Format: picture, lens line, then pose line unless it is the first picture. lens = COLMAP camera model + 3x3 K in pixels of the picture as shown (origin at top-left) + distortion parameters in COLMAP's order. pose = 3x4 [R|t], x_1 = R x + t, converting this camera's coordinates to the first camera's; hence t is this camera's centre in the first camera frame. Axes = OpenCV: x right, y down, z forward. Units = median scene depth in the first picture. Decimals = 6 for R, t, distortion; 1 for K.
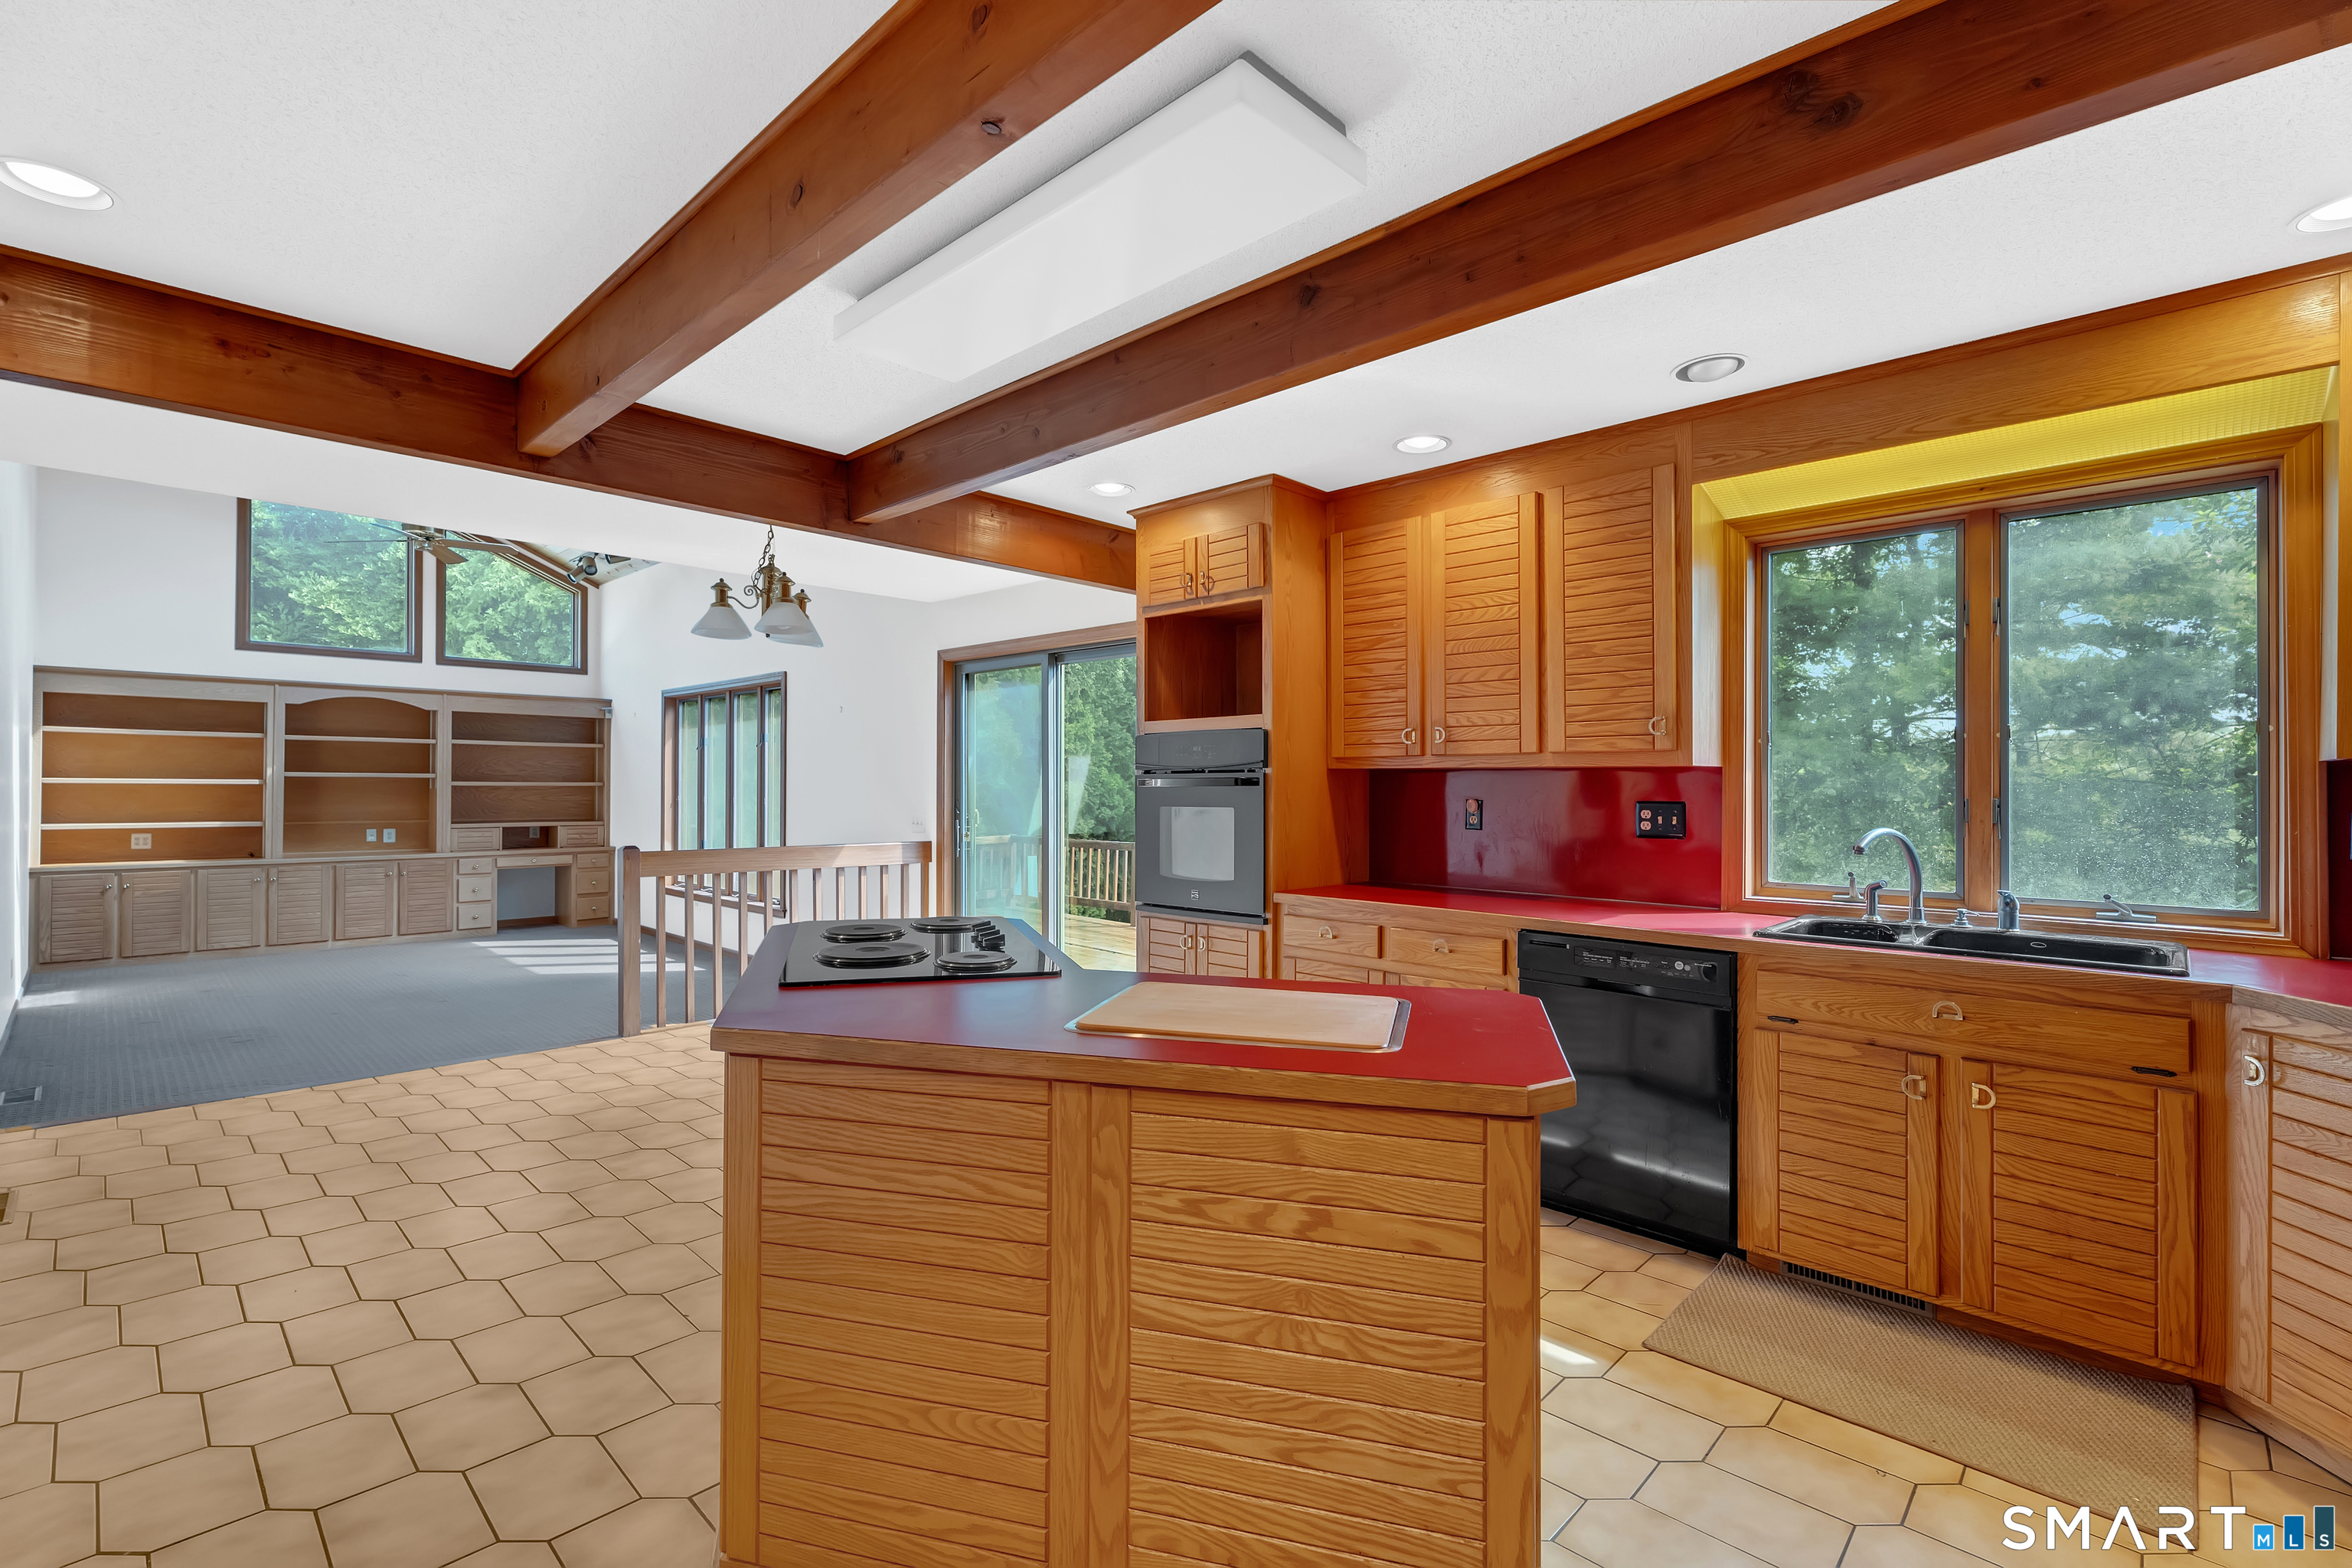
lens RADIAL K [[1036.7, 0, 1185.4], [0, 1036.7, 783.7], [0, 0, 1]] dist [0.000335, -0.000780]
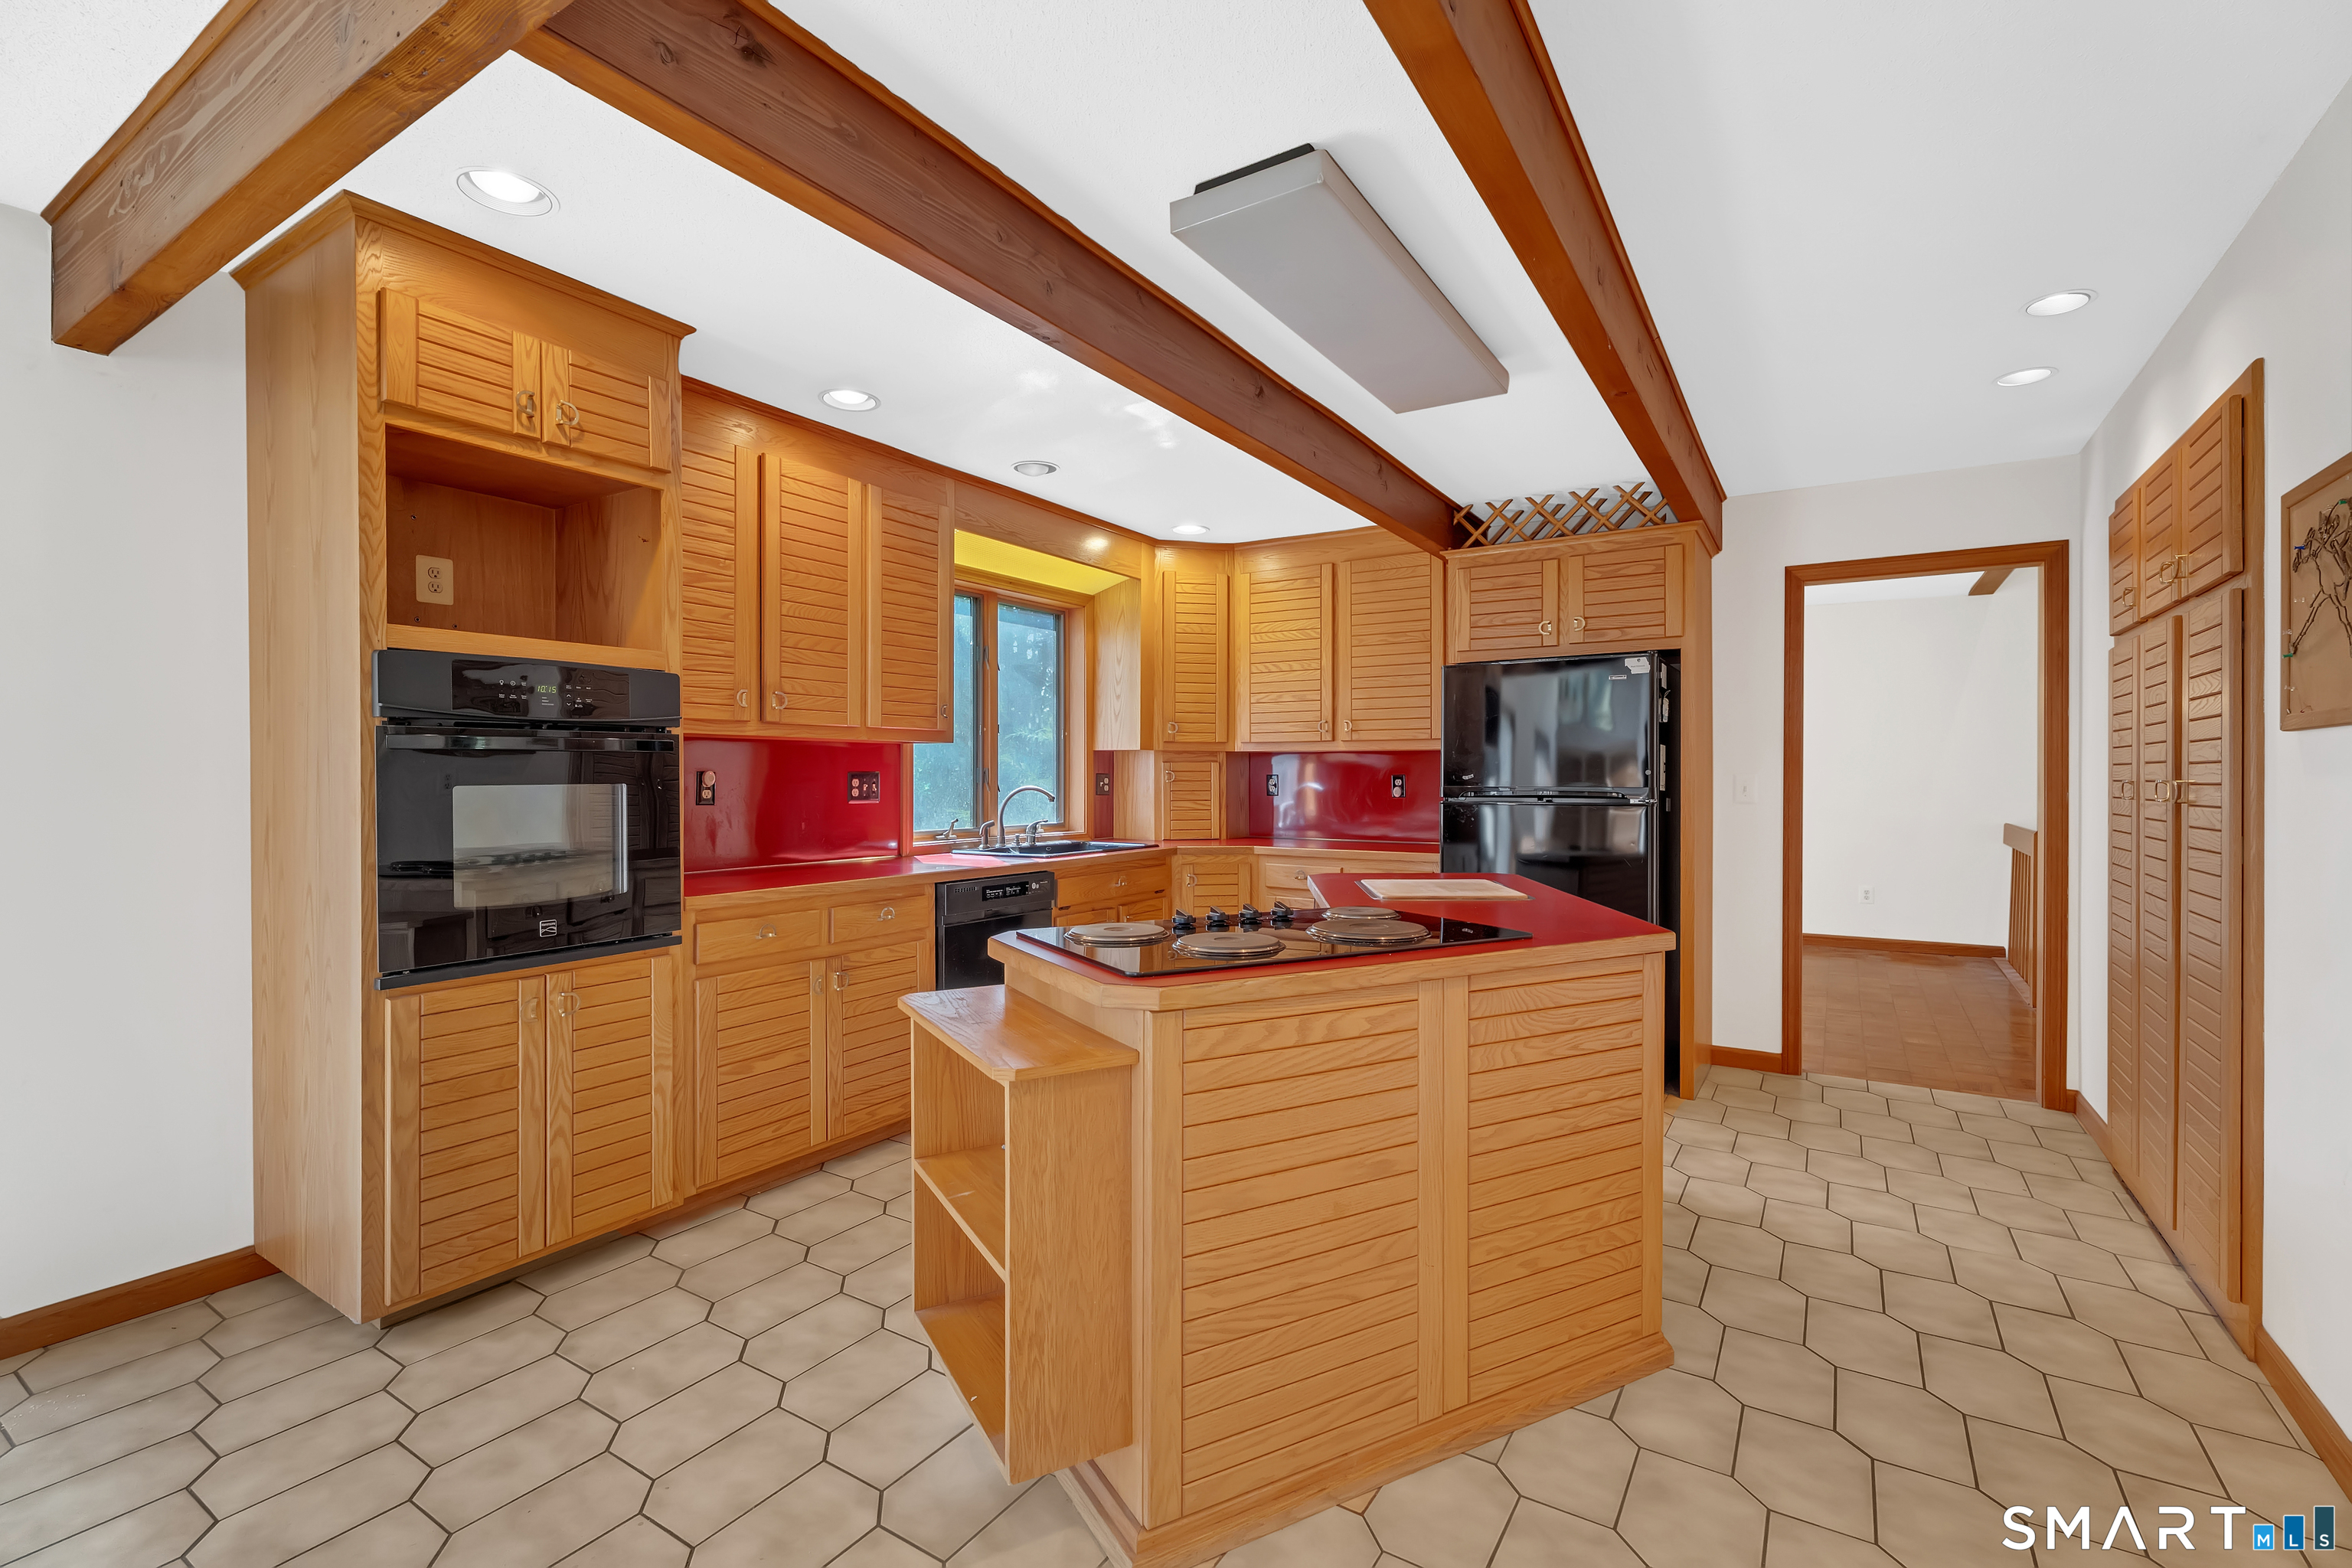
lens RADIAL K [[1036.7, 0, 1170.6], [0, 1036.7, 778.9], [0, 0, 1]] dist [0.000335, -0.000780]
pose [[-0.183403, -0.007405, 0.983010, -0.305327], [-0.003432, 0.999970, 0.006892, 0.006348], [-0.983032, -0.002110, -0.183422, 0.348725]]
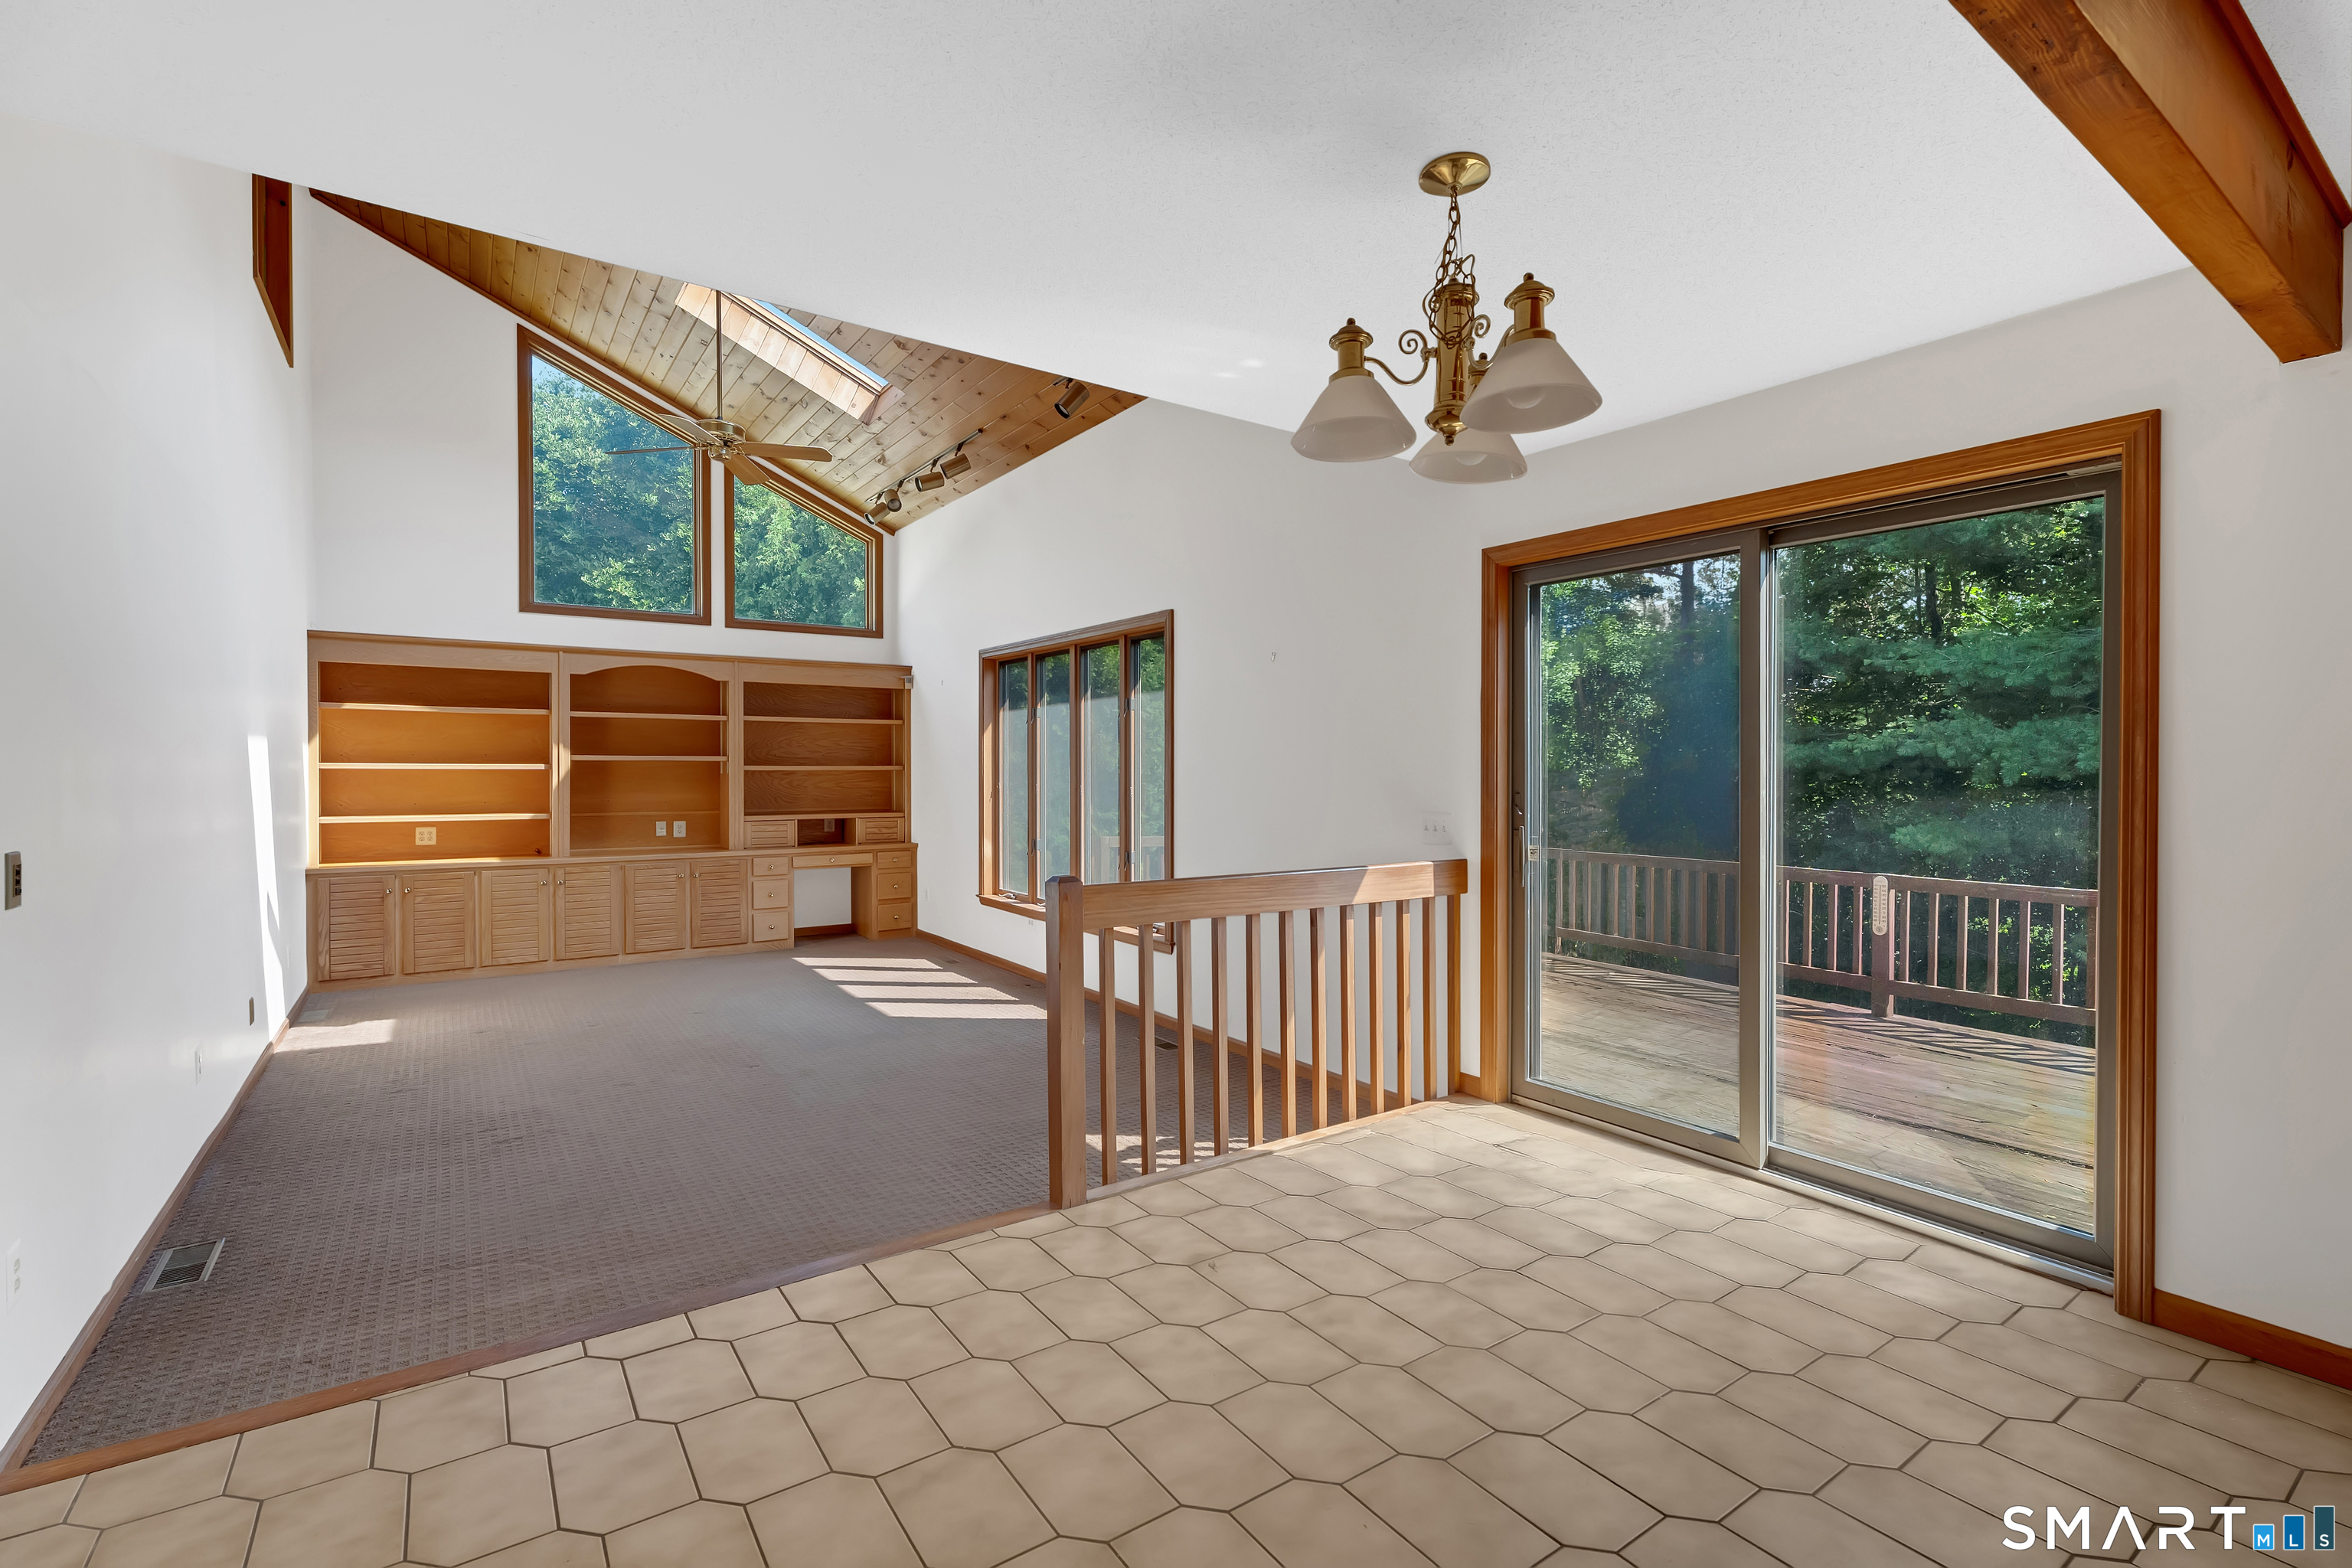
lens RADIAL K [[1036.7, 0, 1173.5], [0, 1036.7, 785.1], [0, 0, 1]] dist [0.000335, -0.000780]
pose [[0.979872, 0.001107, -0.199621, -0.214209], [0.002534, 0.999835, 0.017983, -0.000523], [0.199608, -0.018126, 0.979708, 0.264300]]
